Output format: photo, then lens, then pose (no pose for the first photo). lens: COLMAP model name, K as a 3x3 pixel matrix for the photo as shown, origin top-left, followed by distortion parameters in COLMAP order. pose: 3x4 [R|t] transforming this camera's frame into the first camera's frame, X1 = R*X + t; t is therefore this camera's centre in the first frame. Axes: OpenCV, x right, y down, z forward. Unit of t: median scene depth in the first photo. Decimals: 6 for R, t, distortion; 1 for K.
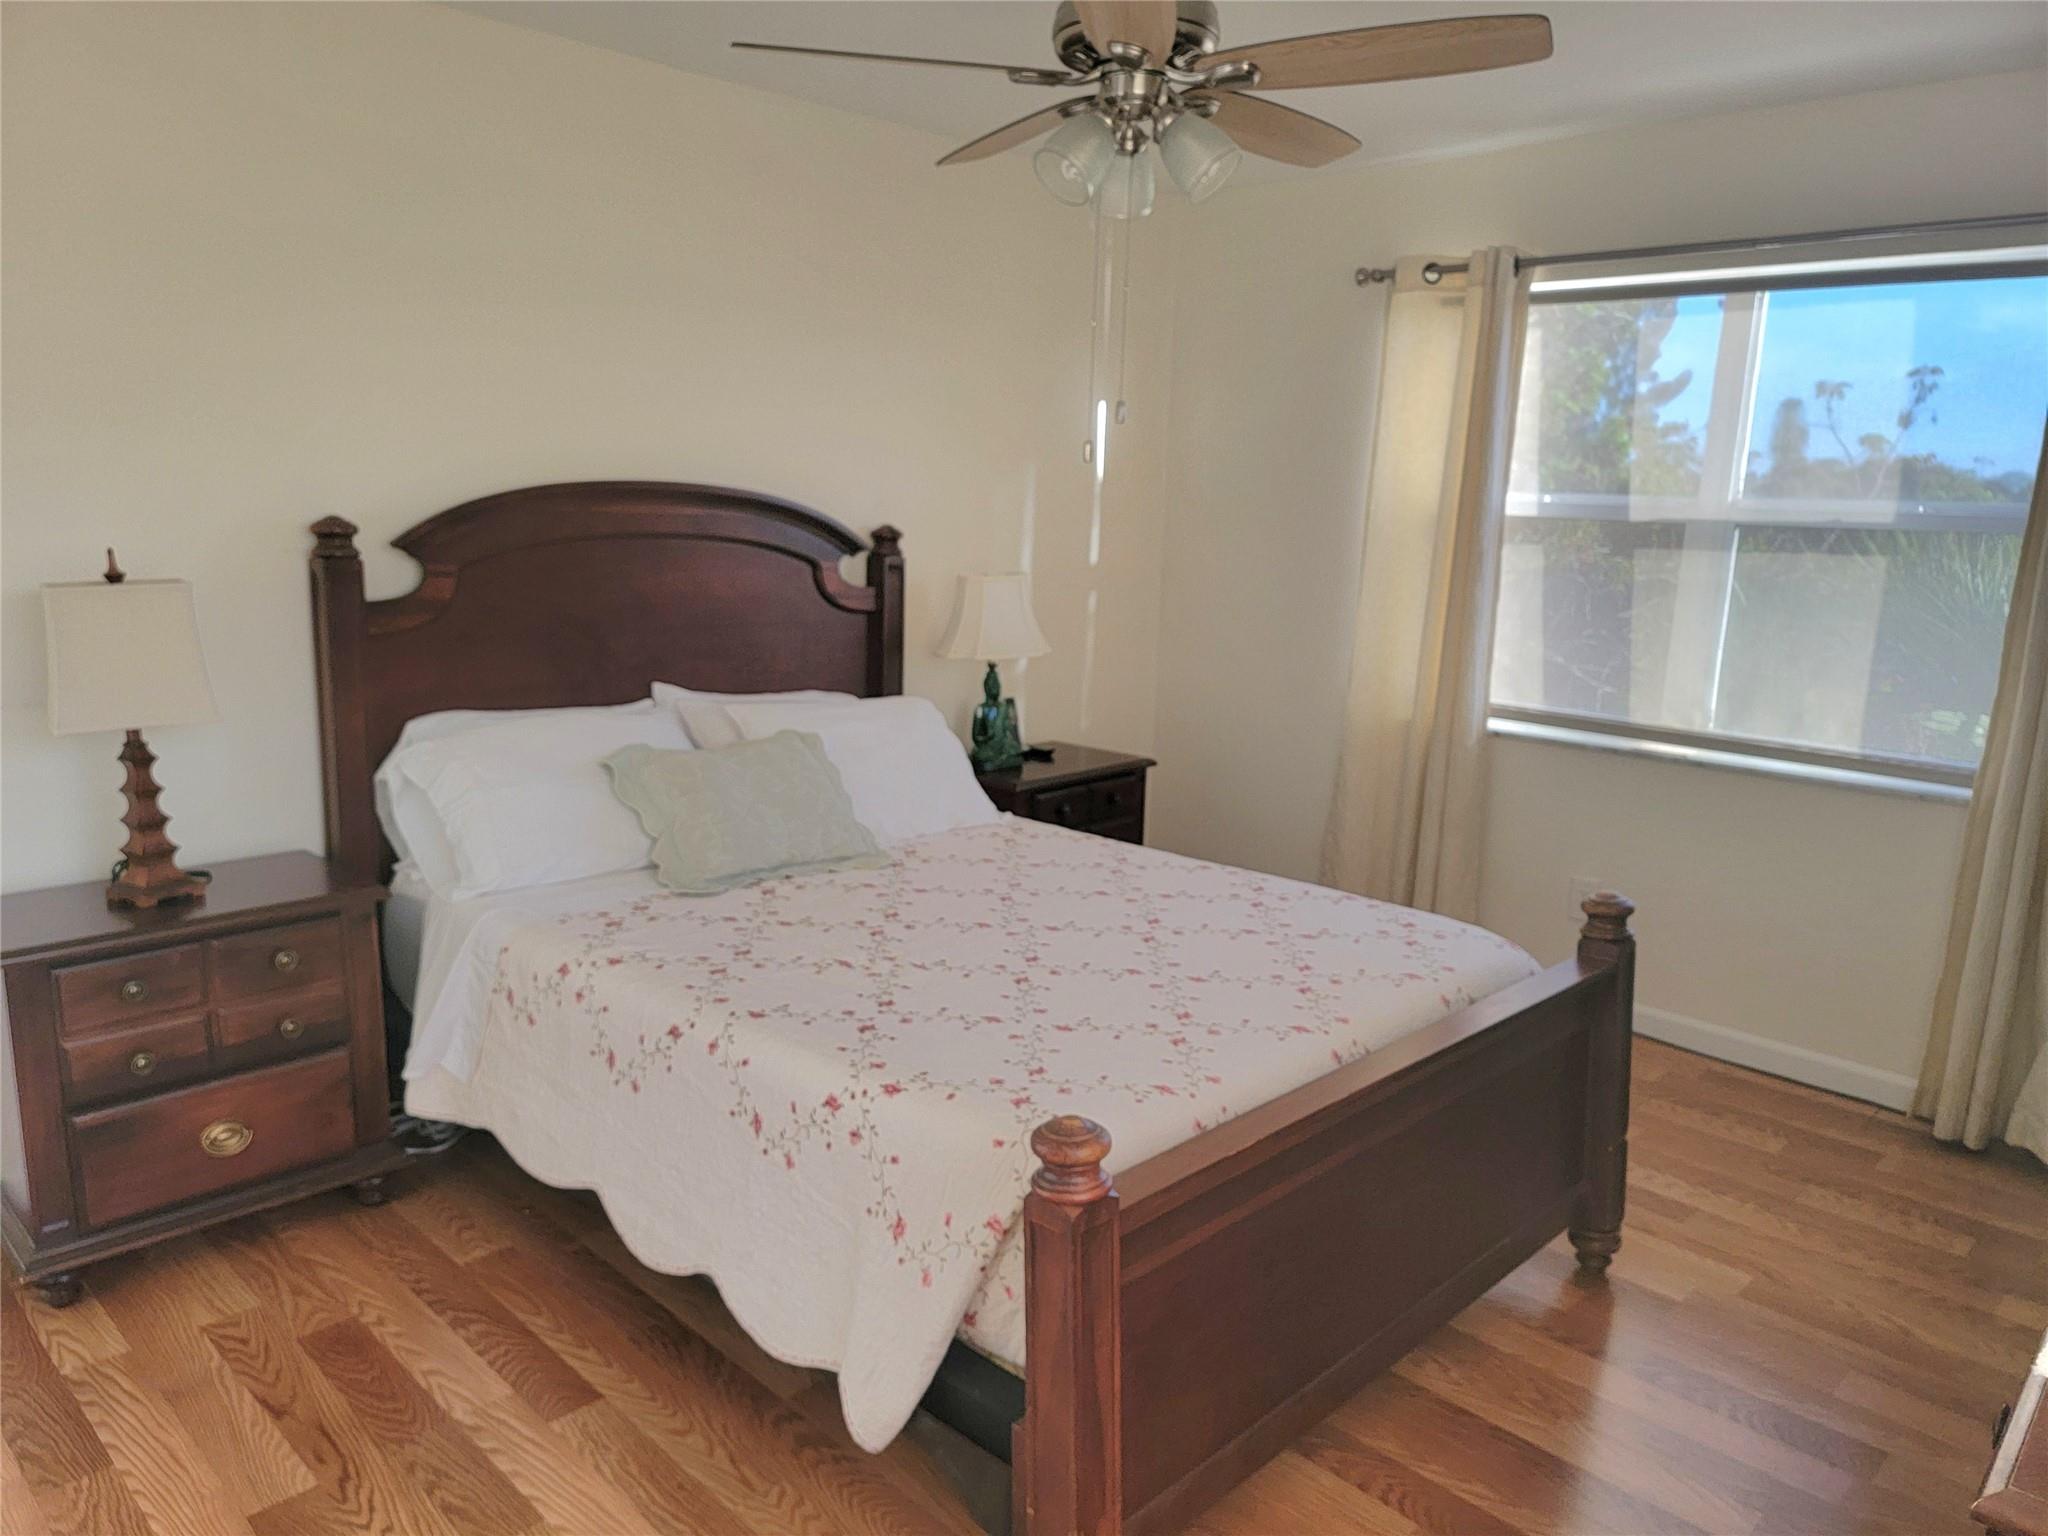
lens RADIAL K [[1422.3, 0, 1017.8], [0, 1422.3, 767.7], [0, 0, 1]] dist [0.067782, -0.025780]
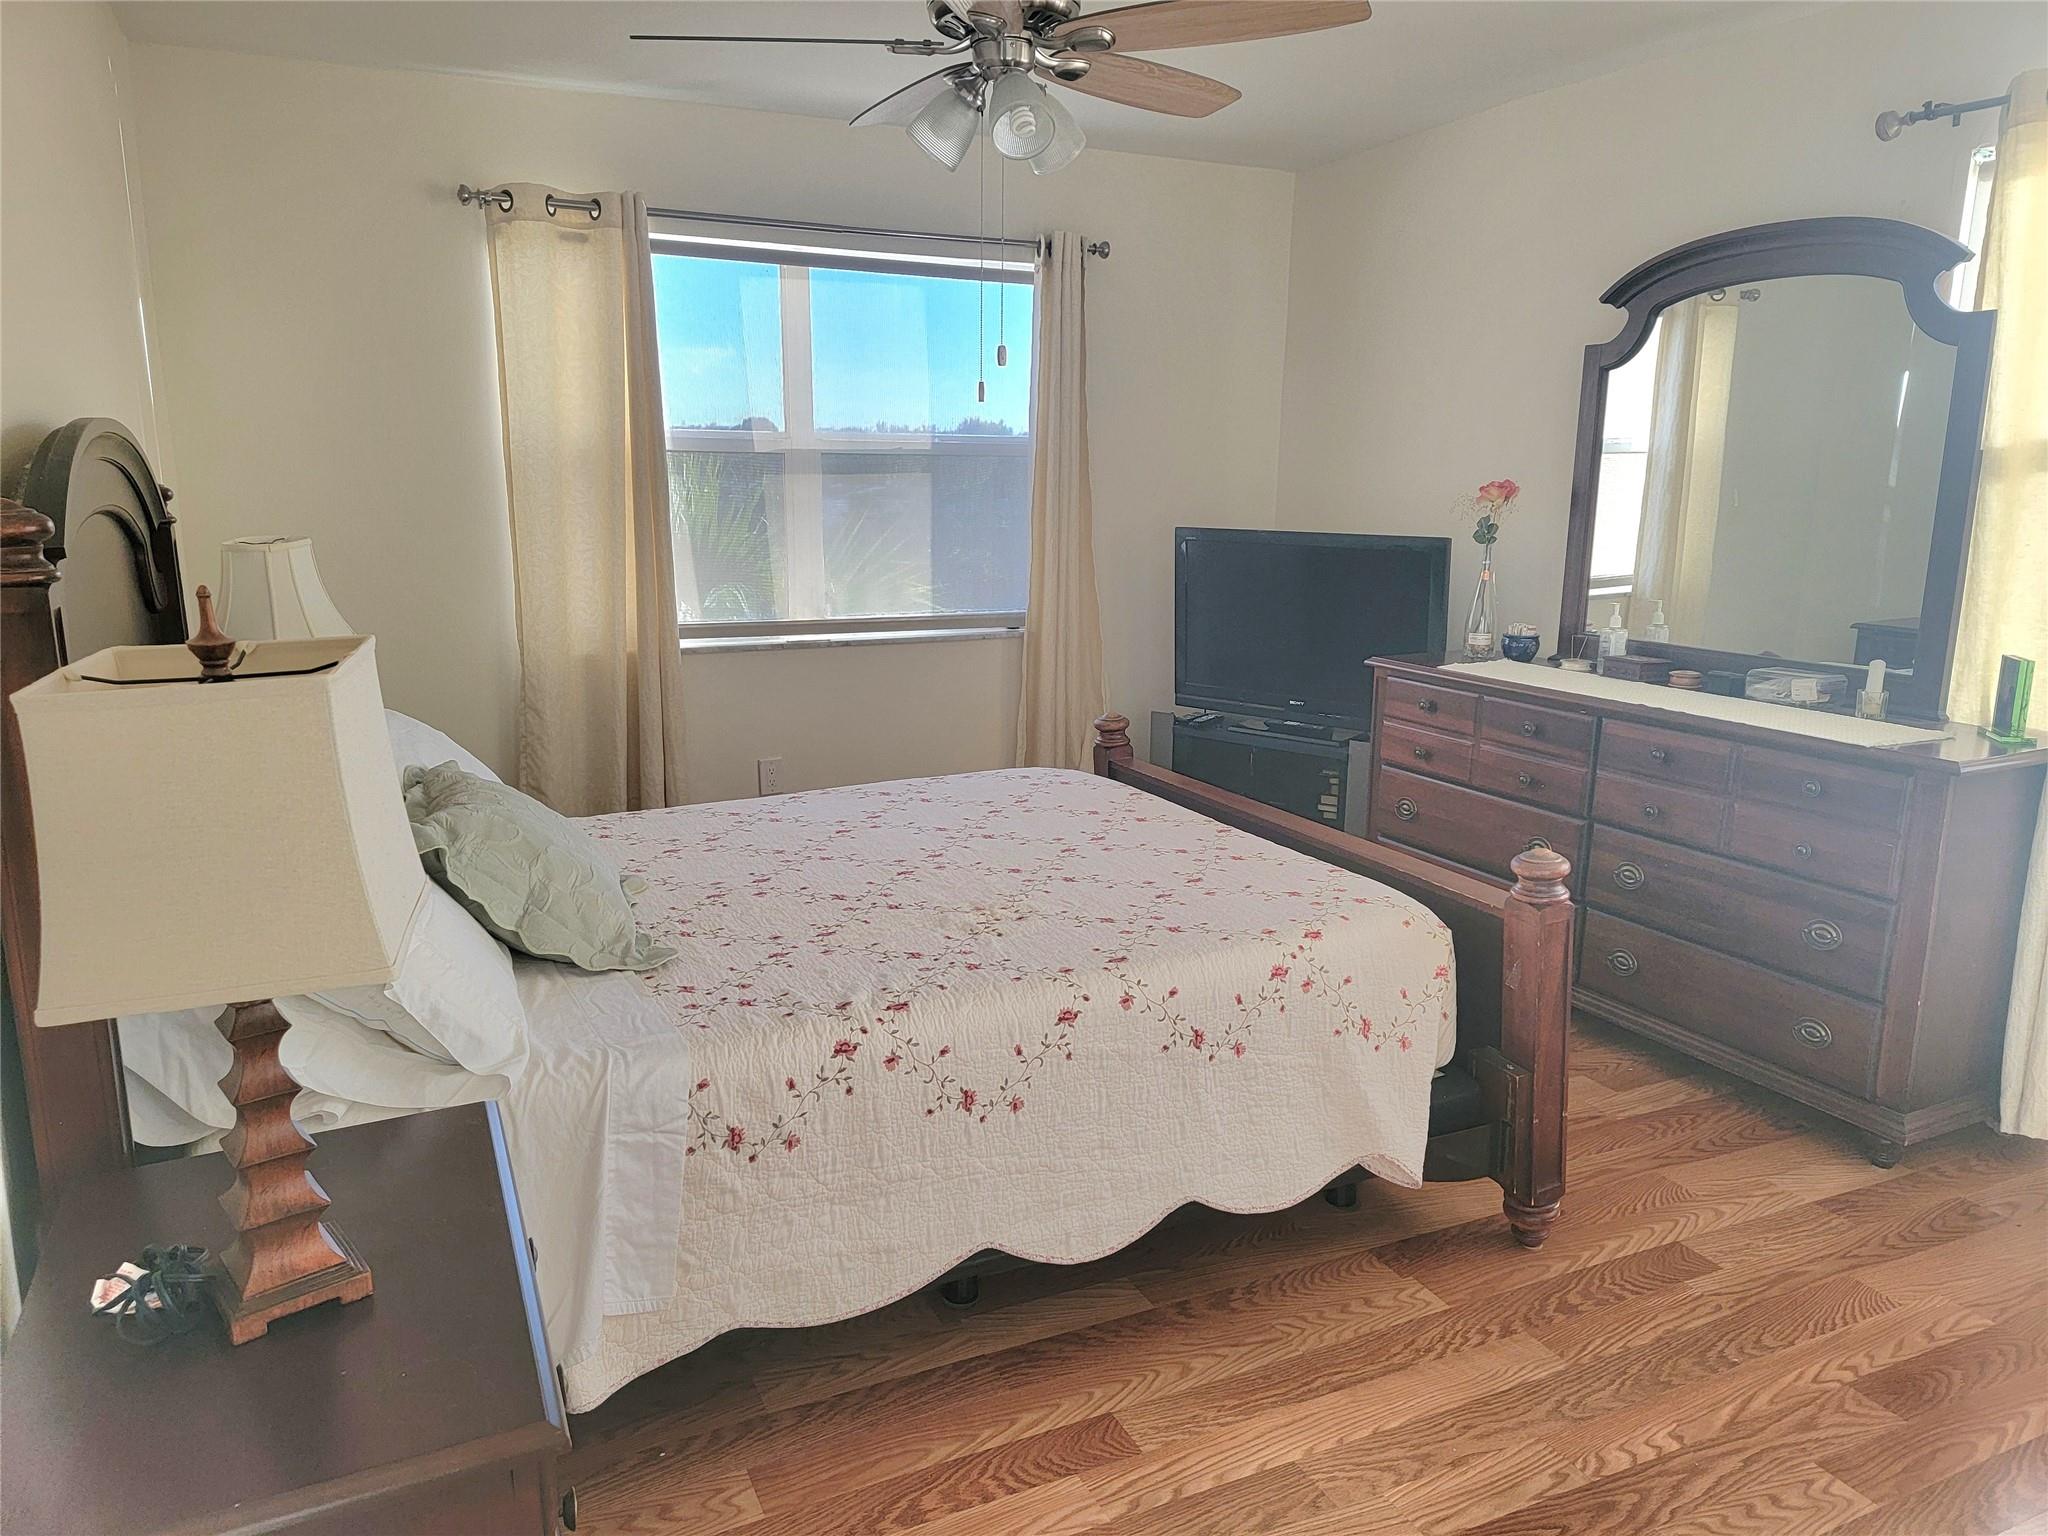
lens RADIAL K [[1422.3, 0, 1015.7], [0, 1422.3, 761.6], [0, 0, 1]] dist [0.067782, -0.025780]
pose [[0.355740, -0.226613, 0.906695, -0.956673], [0.190257, 0.967402, 0.167138, -0.124921], [-0.915014, 0.113048, 0.387258, 0.587849]]
